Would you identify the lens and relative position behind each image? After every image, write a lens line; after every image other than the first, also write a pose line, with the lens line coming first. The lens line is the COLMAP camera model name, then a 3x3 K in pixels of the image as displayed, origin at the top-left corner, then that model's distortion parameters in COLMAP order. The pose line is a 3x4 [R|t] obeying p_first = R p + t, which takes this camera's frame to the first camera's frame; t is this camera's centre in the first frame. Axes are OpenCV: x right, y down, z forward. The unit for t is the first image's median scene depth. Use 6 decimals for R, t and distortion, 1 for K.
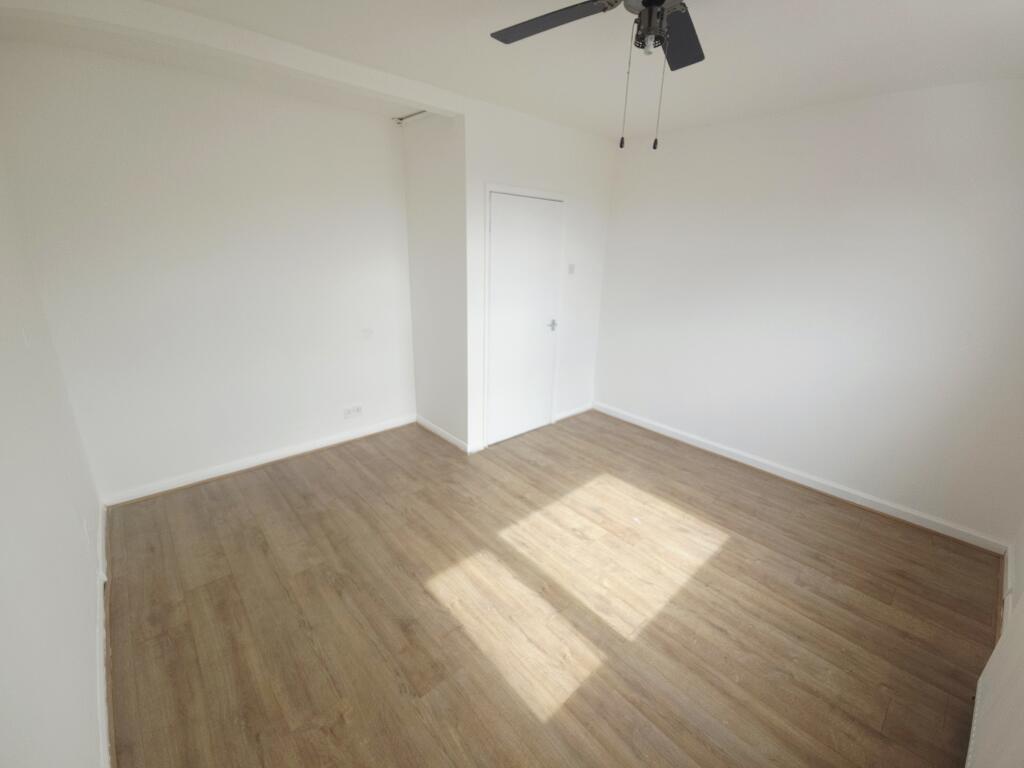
lens RADIAL K [[420.2, 0, 513.9], [0, 420.2, 382.5], [0, 0, 1]] dist [-0.003622, -0.002643]
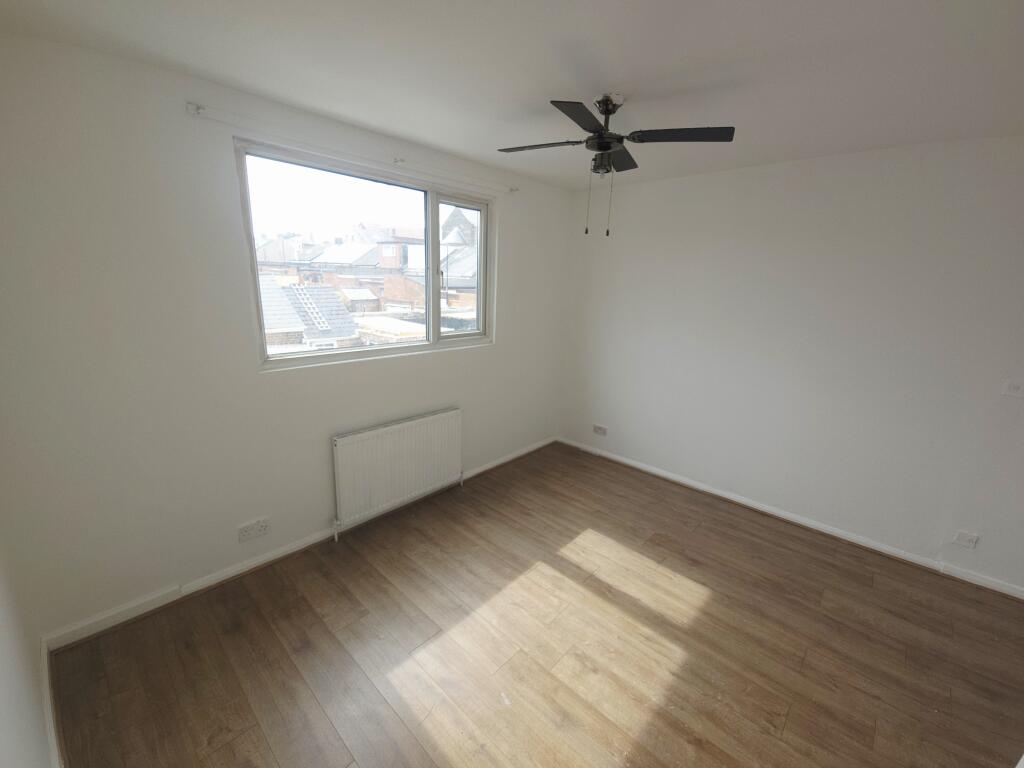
lens RADIAL K [[420.2, 0, 512.8], [0, 420.2, 384.0], [0, 0, 1]] dist [-0.003622, -0.002643]
pose [[-0.994576, -0.038089, -0.096784, 0.471137], [-0.083559, 0.846713, 0.525447, -0.571255], [0.061934, 0.530684, -0.845304, 1.670028]]
